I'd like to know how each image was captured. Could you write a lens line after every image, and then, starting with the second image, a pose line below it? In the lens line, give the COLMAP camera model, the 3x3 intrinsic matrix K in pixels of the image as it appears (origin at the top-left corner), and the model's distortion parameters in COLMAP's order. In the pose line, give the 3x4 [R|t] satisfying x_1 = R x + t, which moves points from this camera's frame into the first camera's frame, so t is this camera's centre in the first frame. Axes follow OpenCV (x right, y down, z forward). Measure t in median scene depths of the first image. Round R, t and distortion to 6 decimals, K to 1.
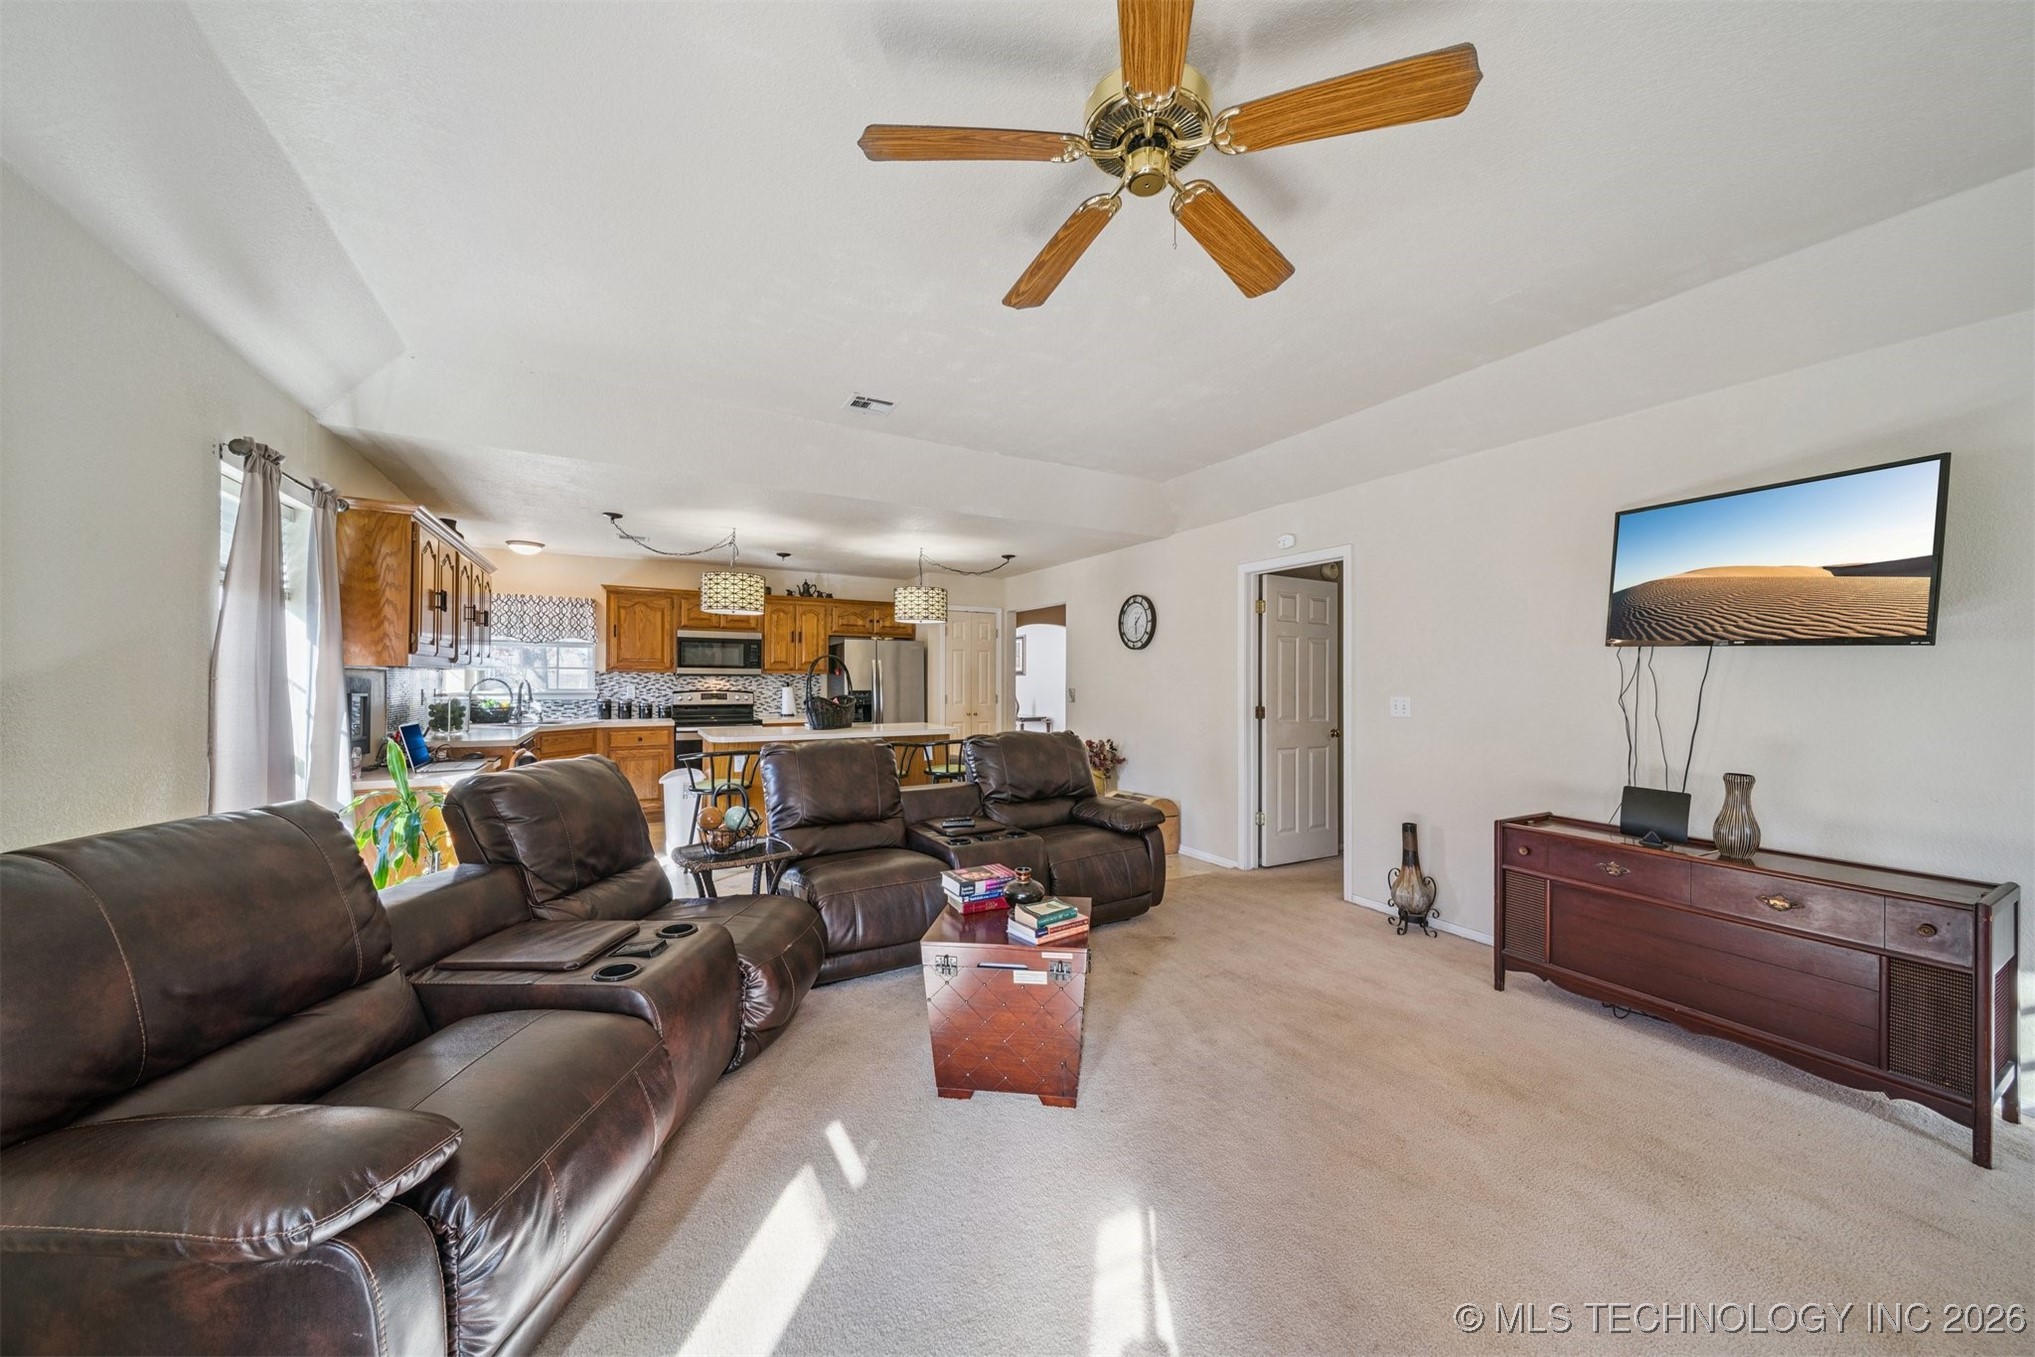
lens RADIAL K [[717.8, 0, 1017.5], [0, 717.8, 678.5], [0, 0, 1]] dist [-0.000916, -0.000059]
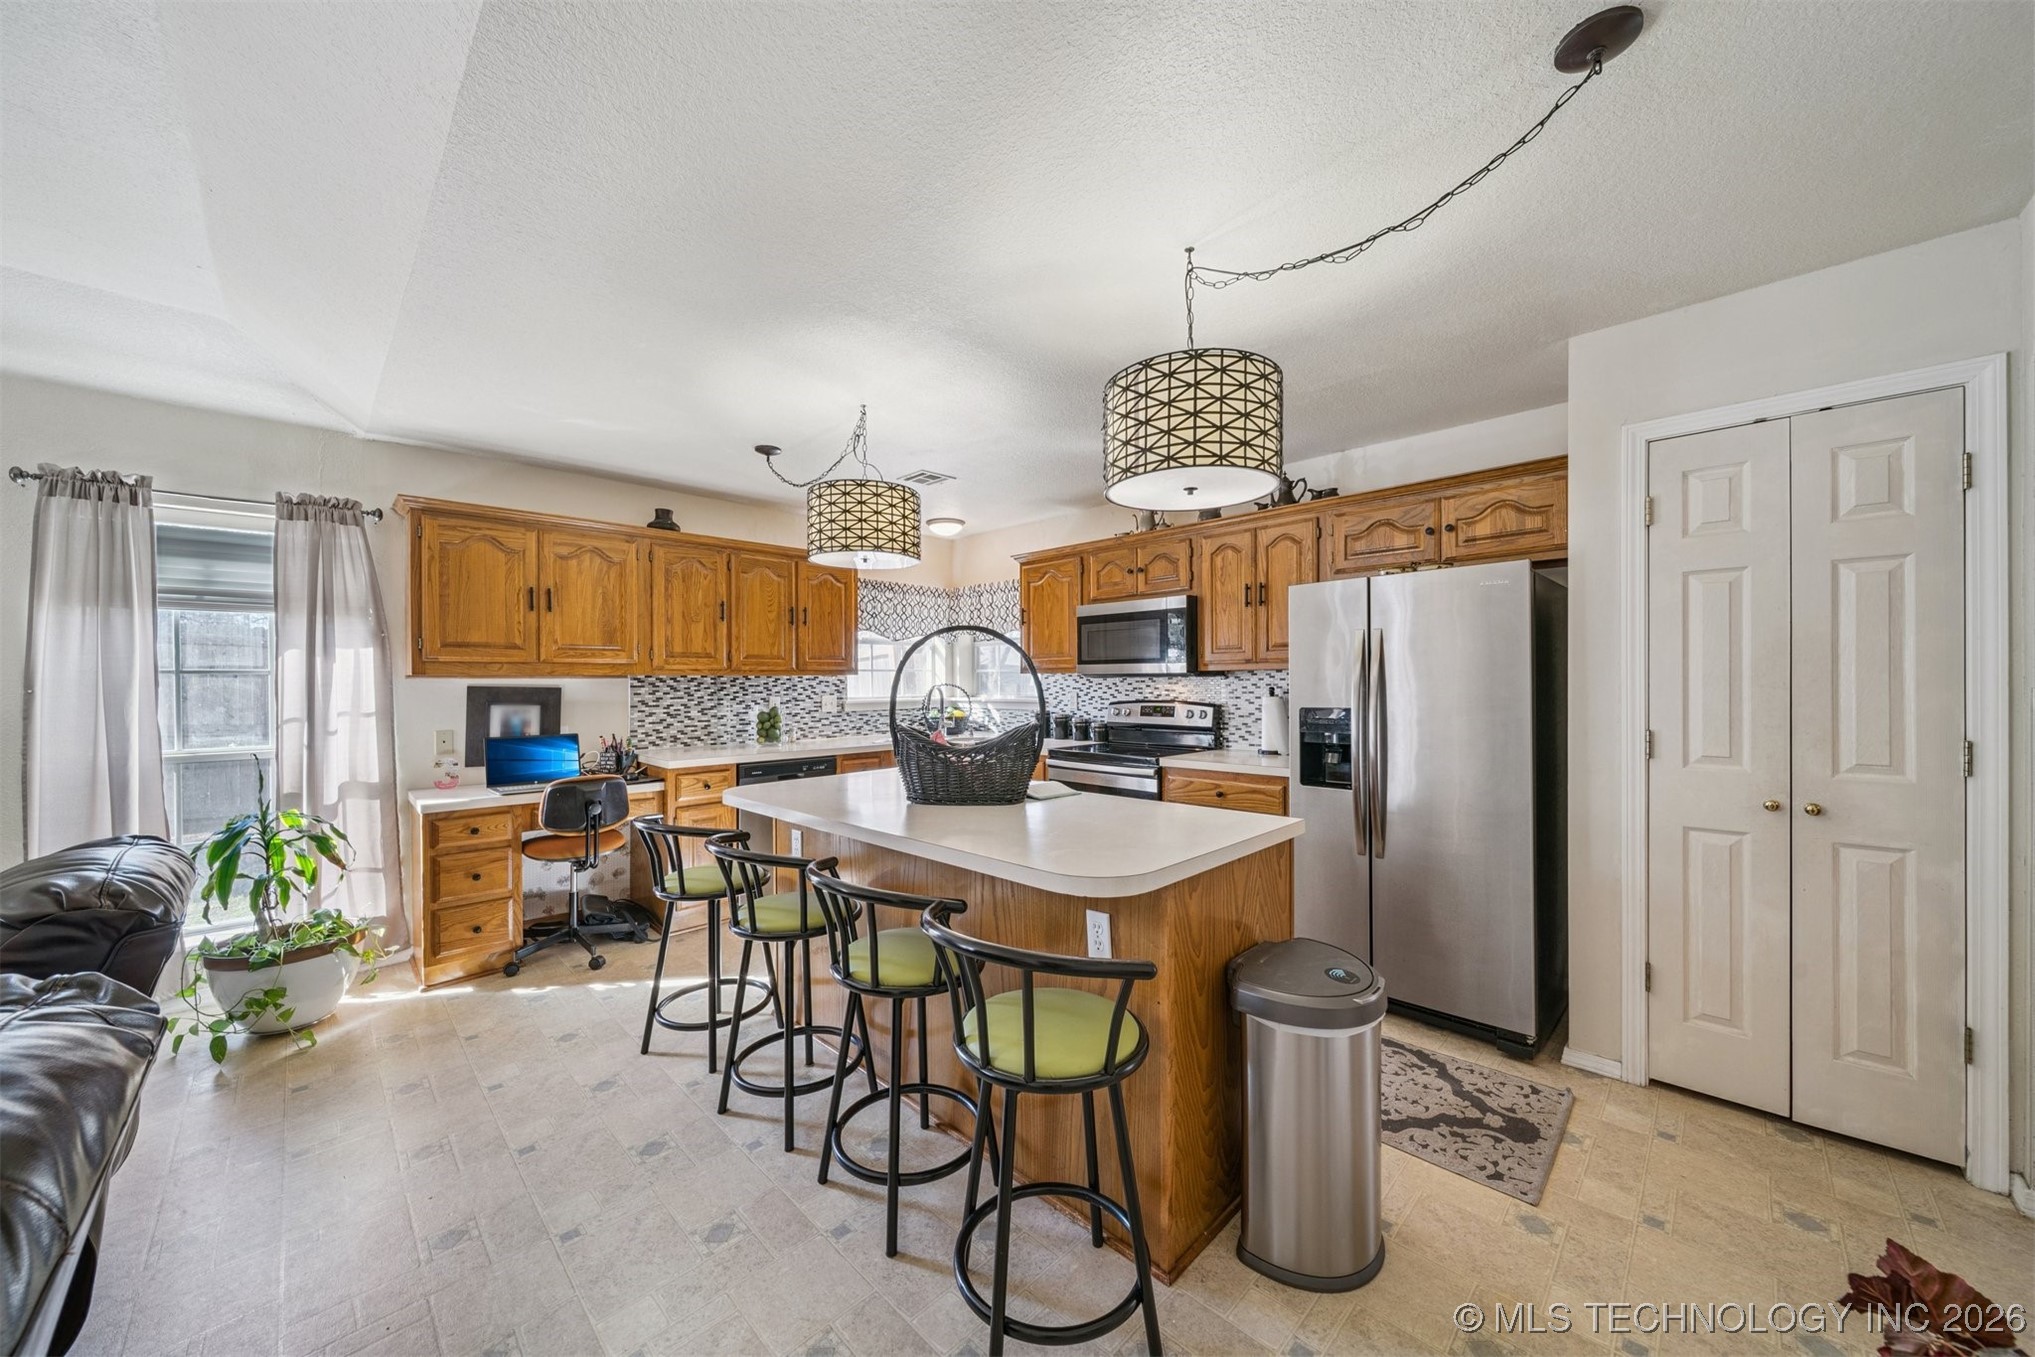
lens RADIAL K [[723.0, 0, 1019.9], [0, 723.0, 683.3], [0, 0, 1]] dist [-0.001110, -0.000162]
pose [[0.280130, -0.005882, -0.959944, 0.132697], [0.008808, 0.999955, -0.003557, 0.003104], [0.959922, -0.007459, 0.280169, 0.774298]]
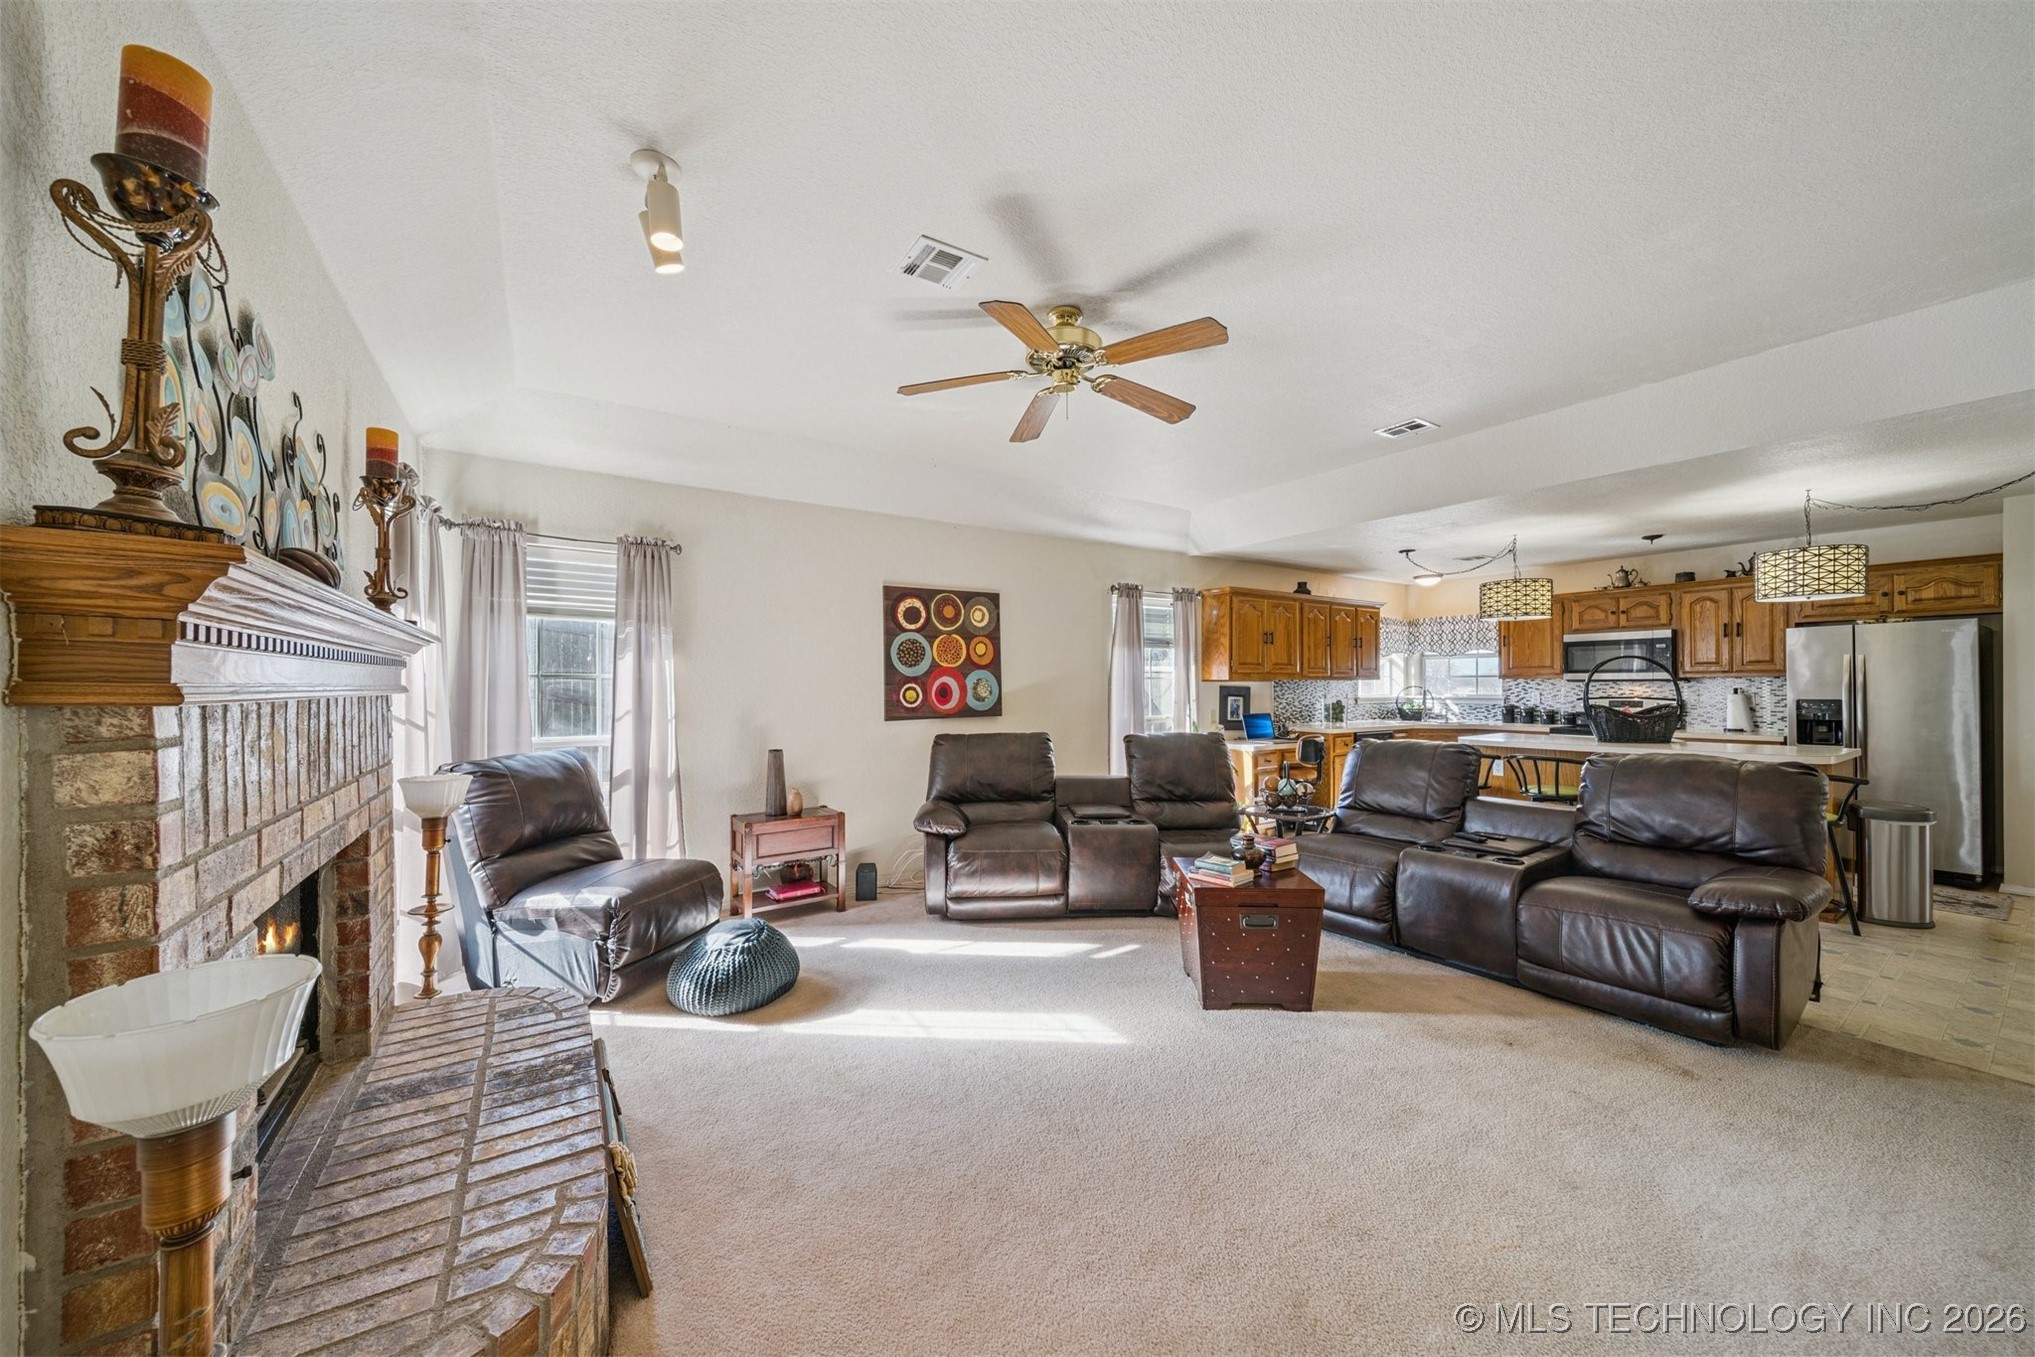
lens RADIAL K [[723.0, 0, 1019.9], [0, 723.0, 683.3], [0, 0, 1]] dist [-0.001110, -0.000162]
pose [[0.075184, -0.010385, -0.997116, 0.454378], [0.004212, 0.999940, -0.010097, 0.005107], [0.997161, -0.003440, 0.075223, 0.188357]]
